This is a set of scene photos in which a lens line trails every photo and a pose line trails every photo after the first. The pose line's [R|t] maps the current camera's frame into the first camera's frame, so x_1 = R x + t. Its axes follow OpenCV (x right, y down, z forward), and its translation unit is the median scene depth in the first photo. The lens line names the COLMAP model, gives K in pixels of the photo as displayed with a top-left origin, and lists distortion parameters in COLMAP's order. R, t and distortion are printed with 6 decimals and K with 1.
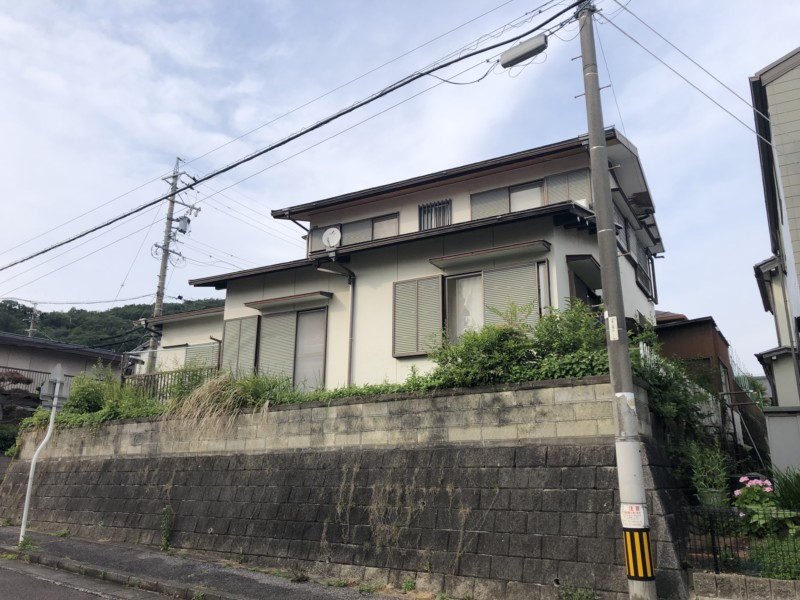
lens RADIAL K [[662.0, 0, 400.0], [0, 662.0, 300.0], [0, 0, 1]] dist [0.000112, -0.000653]
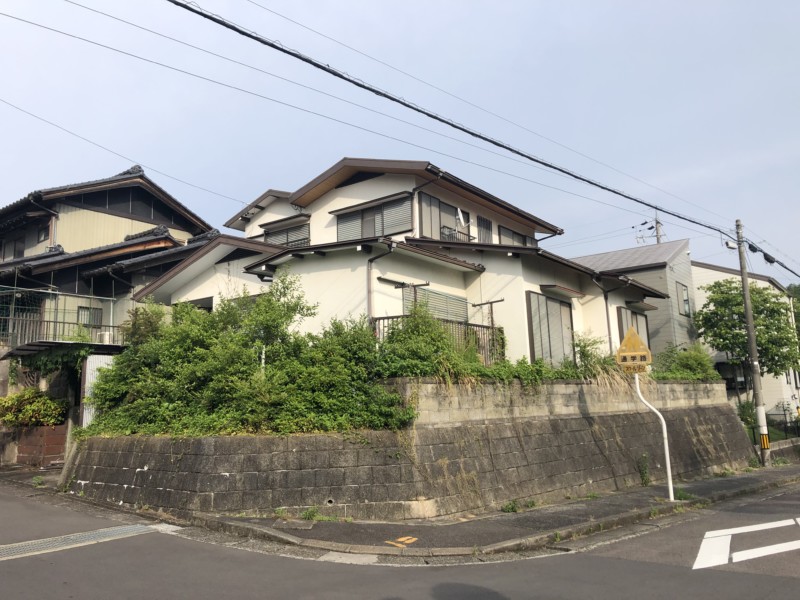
lens RADIAL K [[662.0, 0, 400.0], [0, 662.0, 300.0], [0, 0, 1]] dist [0.000112, -0.000653]
pose [[0.119691, 0.151866, 0.981127, -1.452058], [-0.227439, 0.966145, -0.121801, 0.240811], [-0.966409, -0.208568, 0.150179, 1.109519]]
